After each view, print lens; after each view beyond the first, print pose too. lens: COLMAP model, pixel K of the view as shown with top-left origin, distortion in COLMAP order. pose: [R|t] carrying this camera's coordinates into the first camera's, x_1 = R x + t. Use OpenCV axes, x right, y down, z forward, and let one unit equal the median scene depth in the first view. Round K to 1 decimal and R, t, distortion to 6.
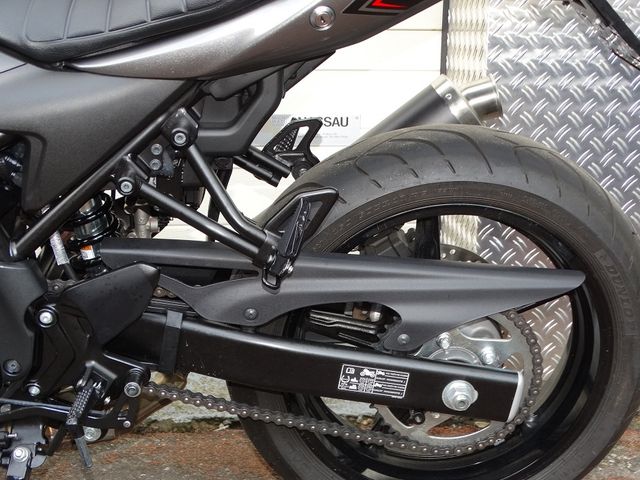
lens RADIAL K [[1025.3, 0, 332.4], [0, 1025.3, 264.7], [0, 0, 1]] dist [0.017934, 0.000000]
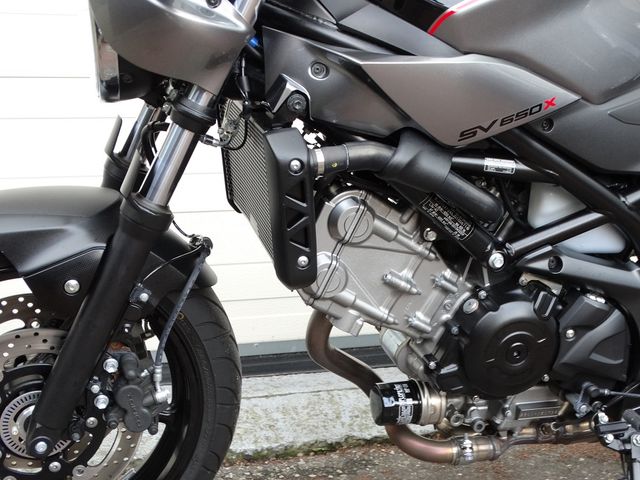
lens RADIAL K [[1025.3, 0, 323.3], [0, 1025.3, 268.0], [0, 0, 1]] dist [0.017934, 0.000000]
pose [[0.973363, -0.029774, 0.227327, -0.927830], [0.035556, 0.999139, -0.021384, -0.006027], [-0.226495, 0.028897, 0.973584, -0.105364]]
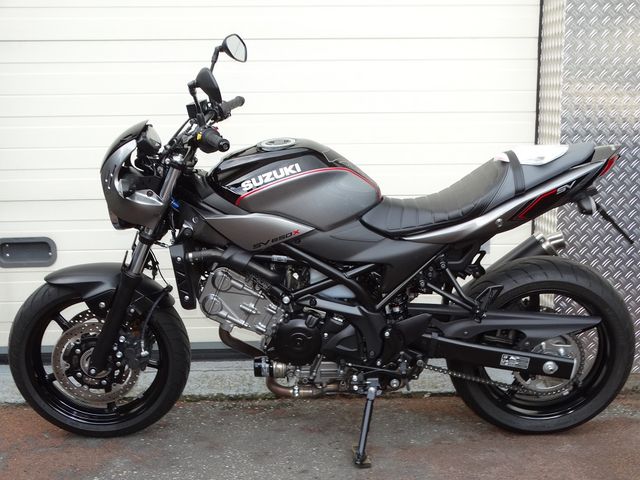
lens RADIAL K [[1025.3, 0, 319.7], [0, 1025.3, 241.2], [0, 0, 1]] dist [0.017934, 0.000000]
pose [[0.997879, -0.002281, -0.065053, -0.264232], [-0.002742, 0.997025, -0.077028, 0.016834], [0.065035, 0.077043, 0.994904, -1.491813]]
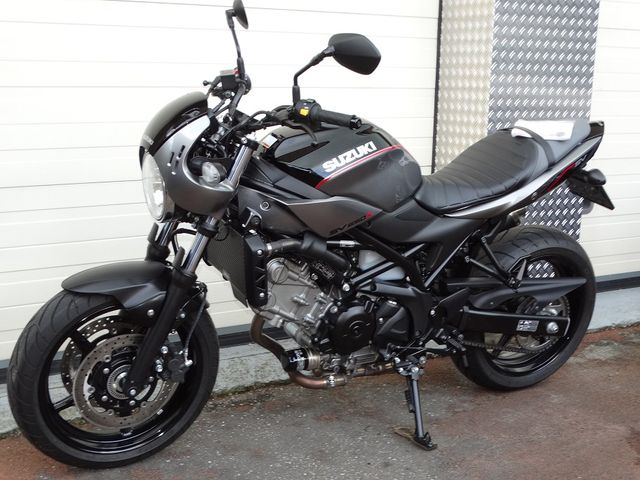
lens RADIAL K [[918.3, 0, 326.6], [0, 918.3, 240.5], [0, 0, 1]] dist [0.003076, 0.000000]
pose [[0.900903, -0.065757, 0.429011, -1.401444], [0.080094, 0.996668, -0.015429, -0.106137], [-0.426566, 0.048262, 0.903168, -0.901789]]
